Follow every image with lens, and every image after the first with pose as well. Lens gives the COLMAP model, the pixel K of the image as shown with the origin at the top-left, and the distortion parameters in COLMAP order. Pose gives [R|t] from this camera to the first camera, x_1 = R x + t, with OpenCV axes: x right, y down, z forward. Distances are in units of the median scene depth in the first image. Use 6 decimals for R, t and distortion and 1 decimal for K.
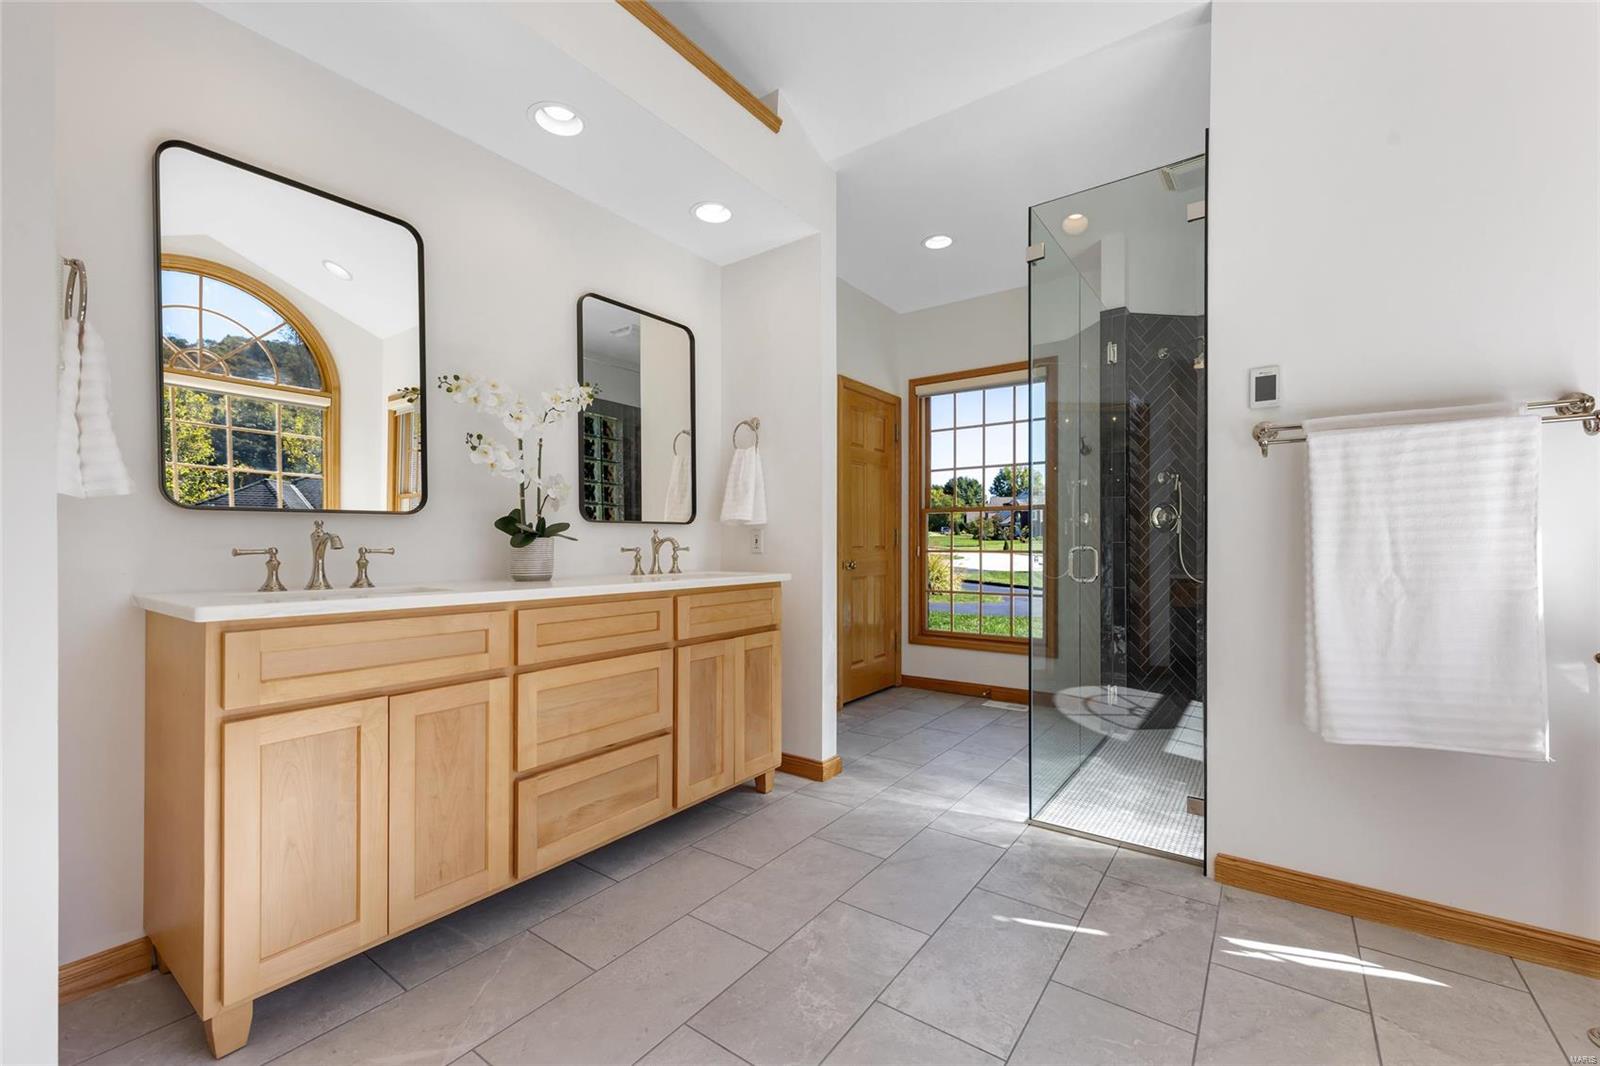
lens RADIAL K [[647.3, 0, 801.7], [0, 647.3, 541.1], [0, 0, 1]] dist [0.009545, -0.001724]
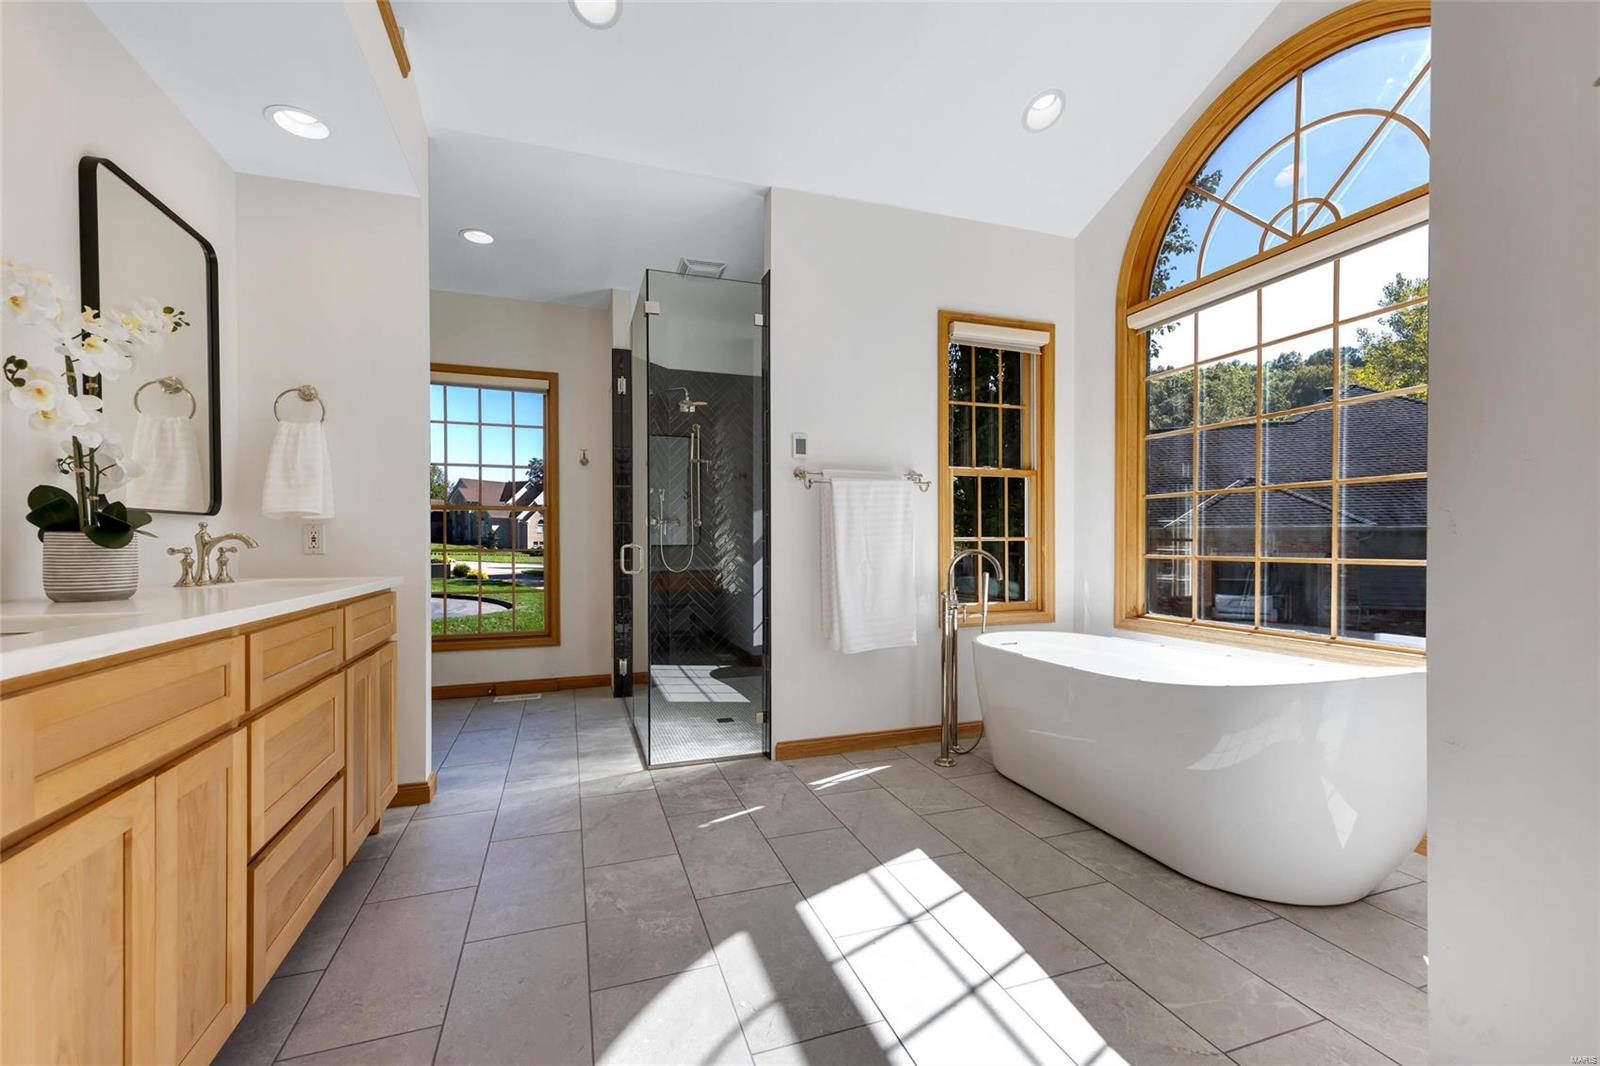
lens RADIAL K [[647.3, 0, 783.1], [0, 647.3, 539.9], [0, 0, 1]] dist [0.009545, -0.001724]
pose [[0.591339, 0.003182, 0.806417, -0.530151], [-0.003019, 0.999994, -0.001732, 0.000667], [-0.806417, -0.001411, 0.591345, 0.070799]]
